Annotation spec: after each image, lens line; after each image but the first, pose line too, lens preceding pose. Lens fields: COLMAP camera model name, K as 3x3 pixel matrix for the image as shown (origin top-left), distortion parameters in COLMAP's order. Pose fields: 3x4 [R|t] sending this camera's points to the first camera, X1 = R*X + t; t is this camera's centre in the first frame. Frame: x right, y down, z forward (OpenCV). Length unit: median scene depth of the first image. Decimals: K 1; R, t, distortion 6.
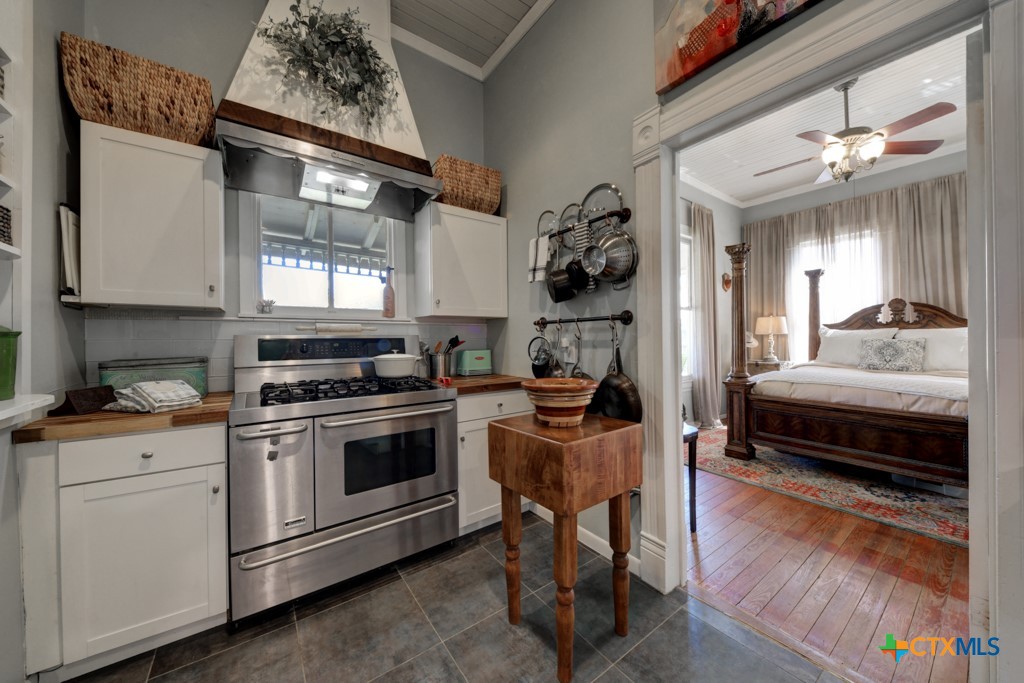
lens RADIAL K [[352.7, 0, 511.8], [0, 352.7, 340.5], [0, 0, 1]] dist [0.020605, -0.010247]
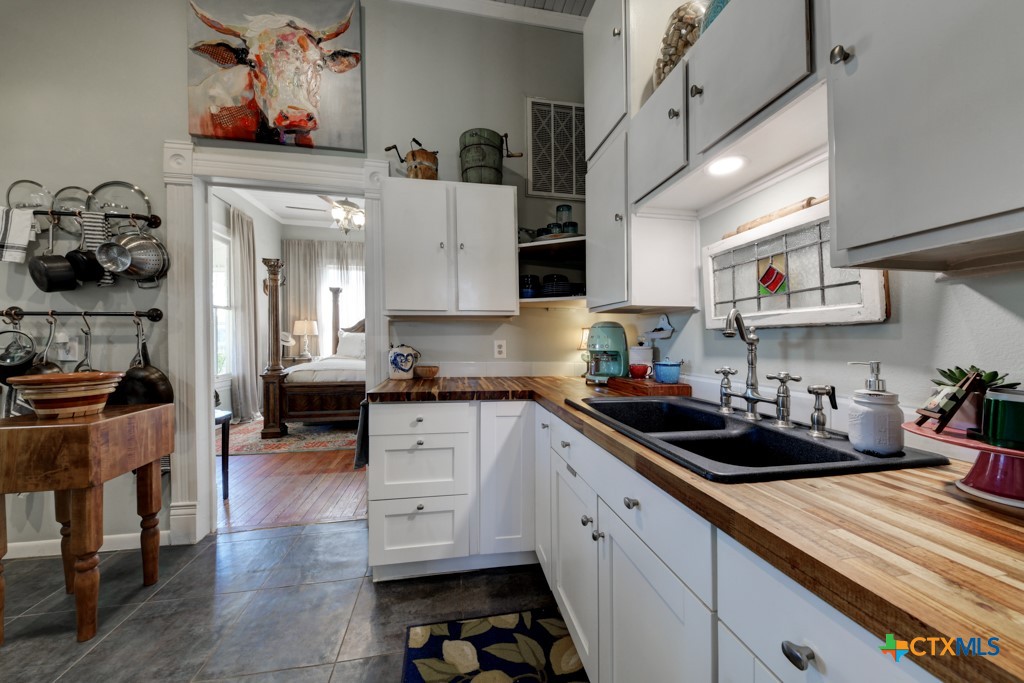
lens RADIAL K [[352.7, 0, 511.8], [0, 352.7, 340.5], [0, 0, 1]] dist [0.020605, -0.010247]
pose [[0.427756, 0.004597, 0.903883, -0.159157], [-0.001067, 0.999989, -0.004581, 0.014321], [-0.903894, 0.000995, 0.427756, -0.374274]]
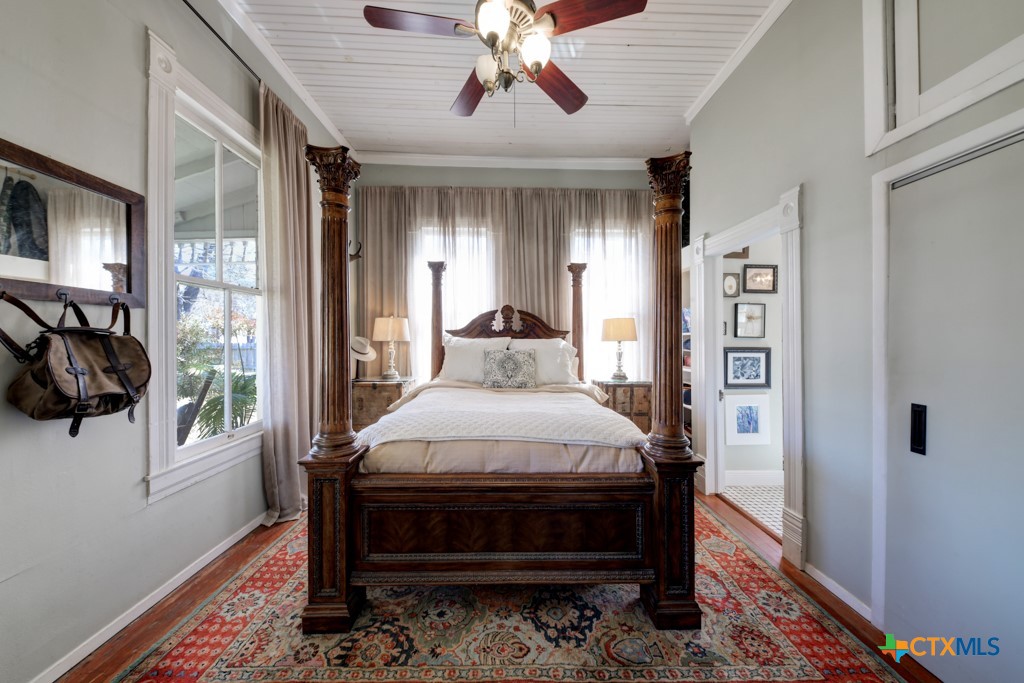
lens RADIAL K [[352.7, 0, 511.8], [0, 352.7, 340.5], [0, 0, 1]] dist [0.020605, -0.010247]
pose [[0.567655, 0.004095, 0.823257, 0.633094], [-0.005734, 0.999983, -0.001021, -0.047788], [-0.823247, -0.004141, 0.567669, 0.896306]]
